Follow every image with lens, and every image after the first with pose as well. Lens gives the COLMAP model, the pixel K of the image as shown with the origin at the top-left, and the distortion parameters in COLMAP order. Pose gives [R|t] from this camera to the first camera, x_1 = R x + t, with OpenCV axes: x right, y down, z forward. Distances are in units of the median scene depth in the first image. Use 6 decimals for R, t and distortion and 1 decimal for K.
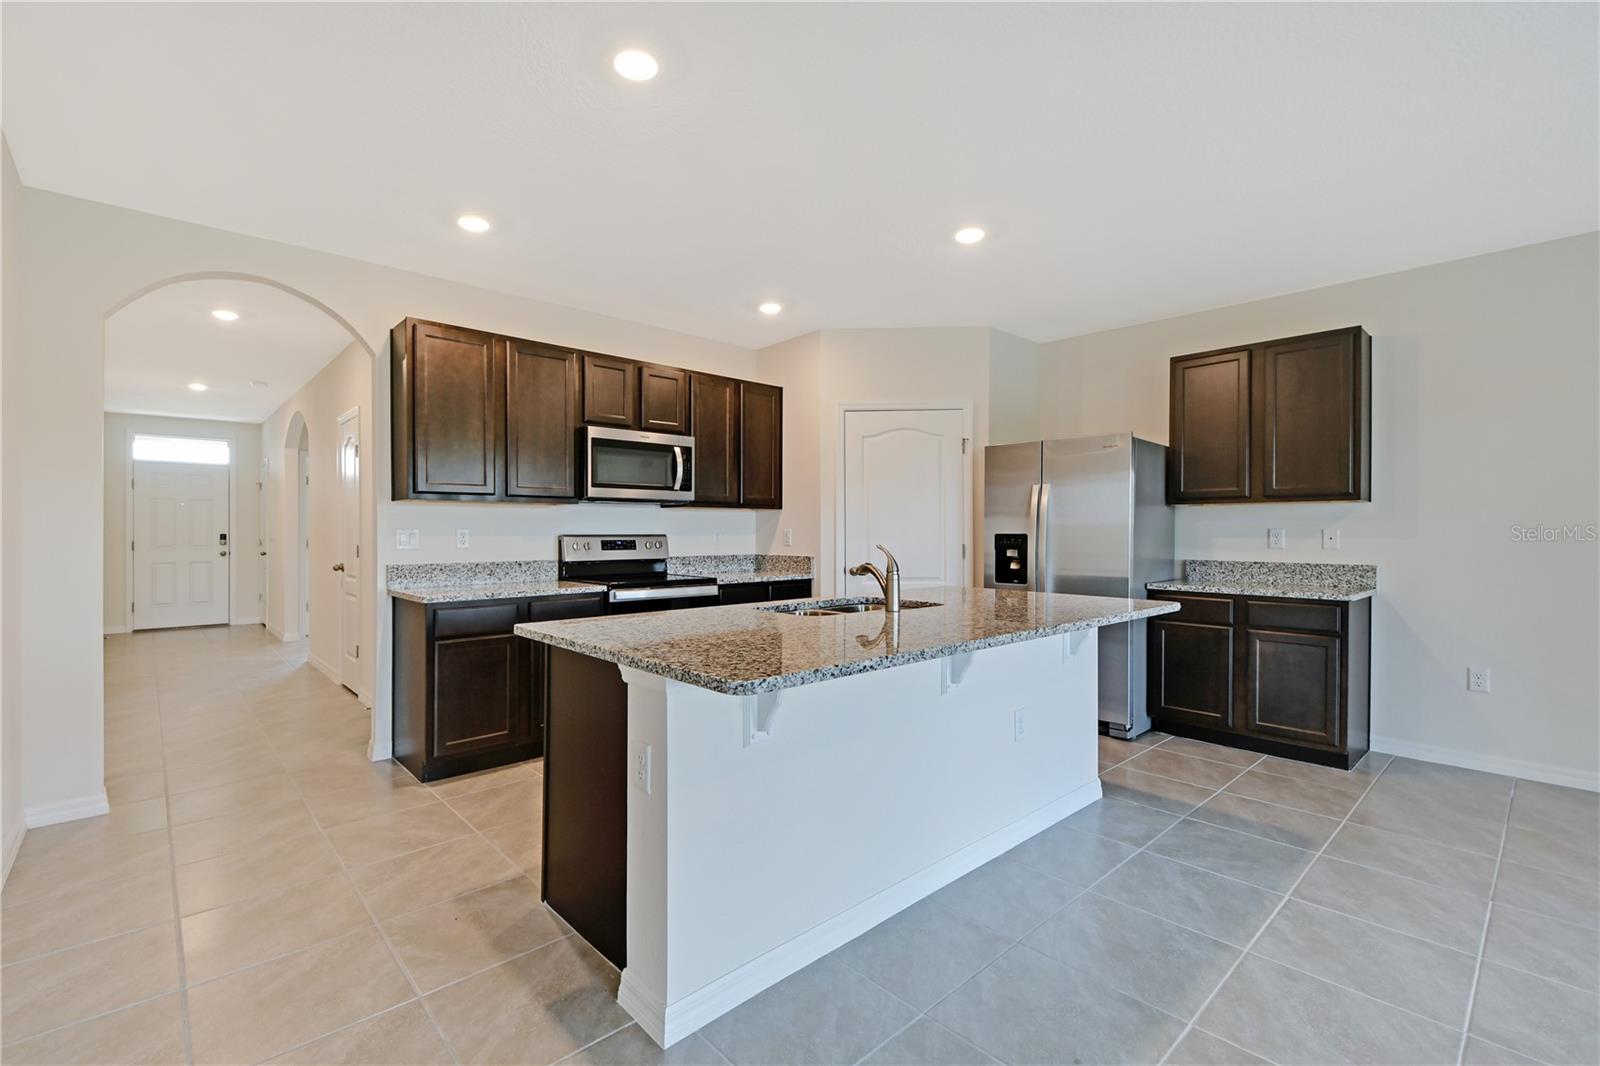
lens RADIAL K [[712.2, 0, 792.9], [0, 712.2, 539.1], [0, 0, 1]] dist [0.002264, -0.001930]
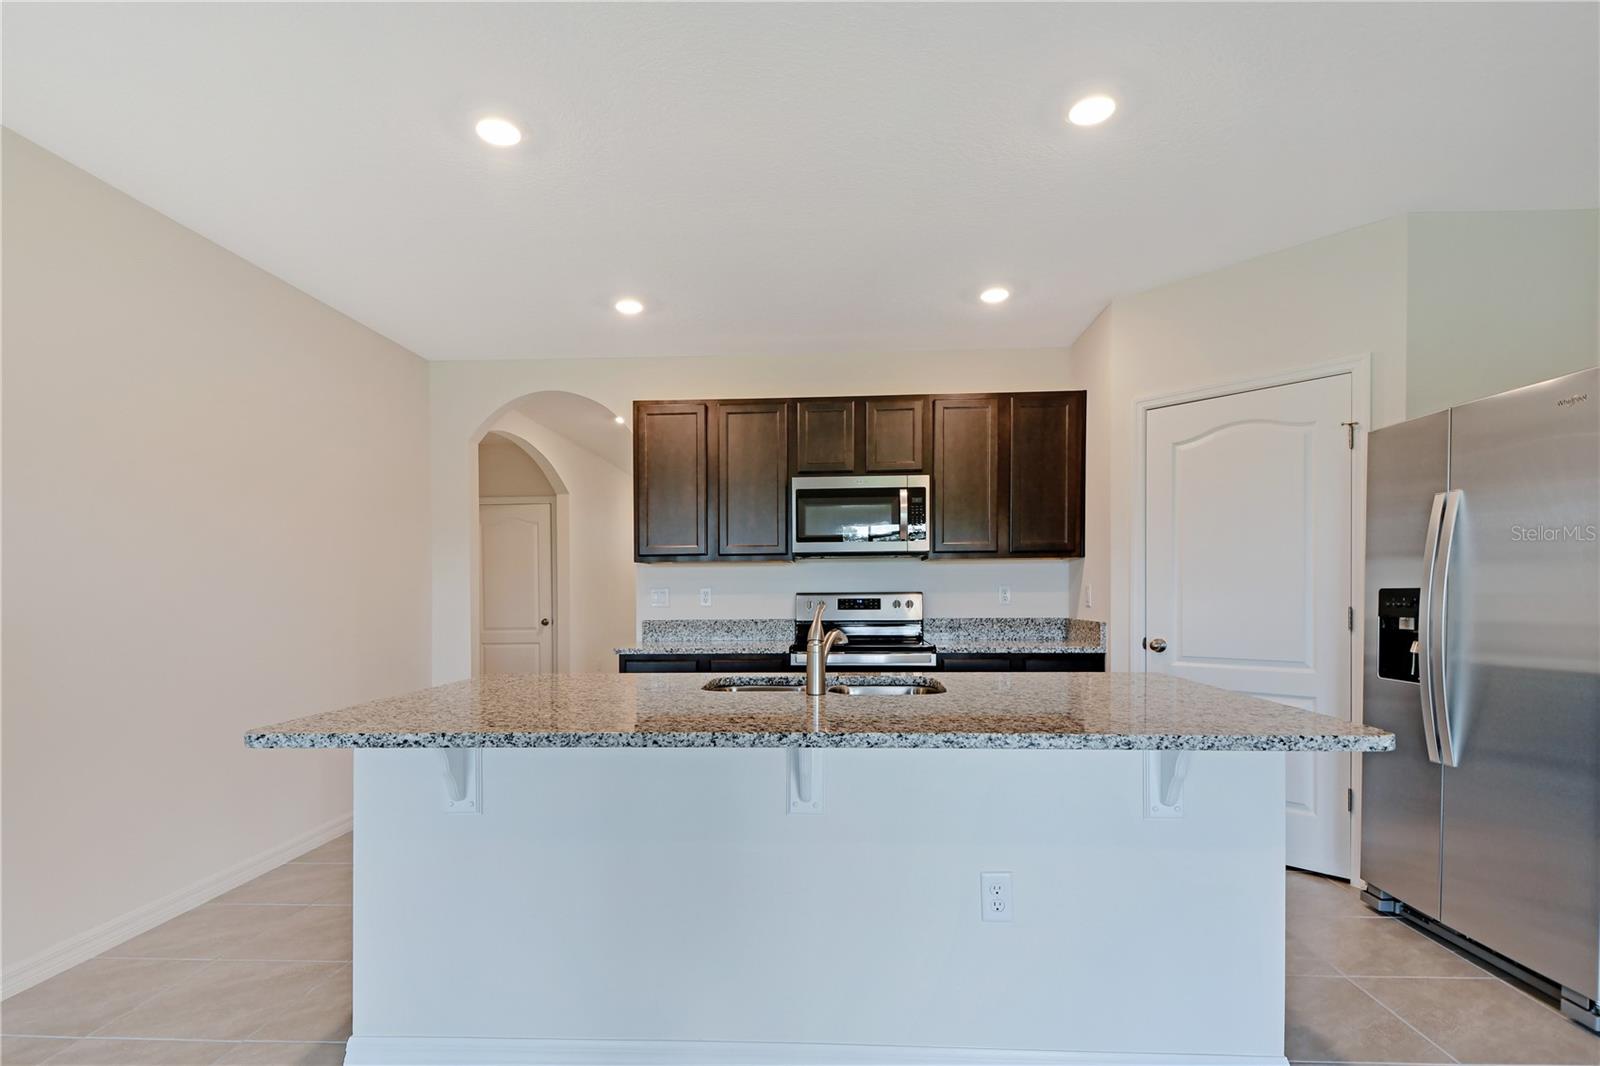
lens RADIAL K [[794.7, 0, 794.3], [0, 794.7, 602.2], [0, 0, 1]] dist [0.038768, -0.000090]
pose [[0.701141, 0.004382, -0.713010, 0.430178], [-0.000400, 0.999983, 0.005752, 0.000255], [0.713023, -0.003747, 0.701131, 0.240843]]
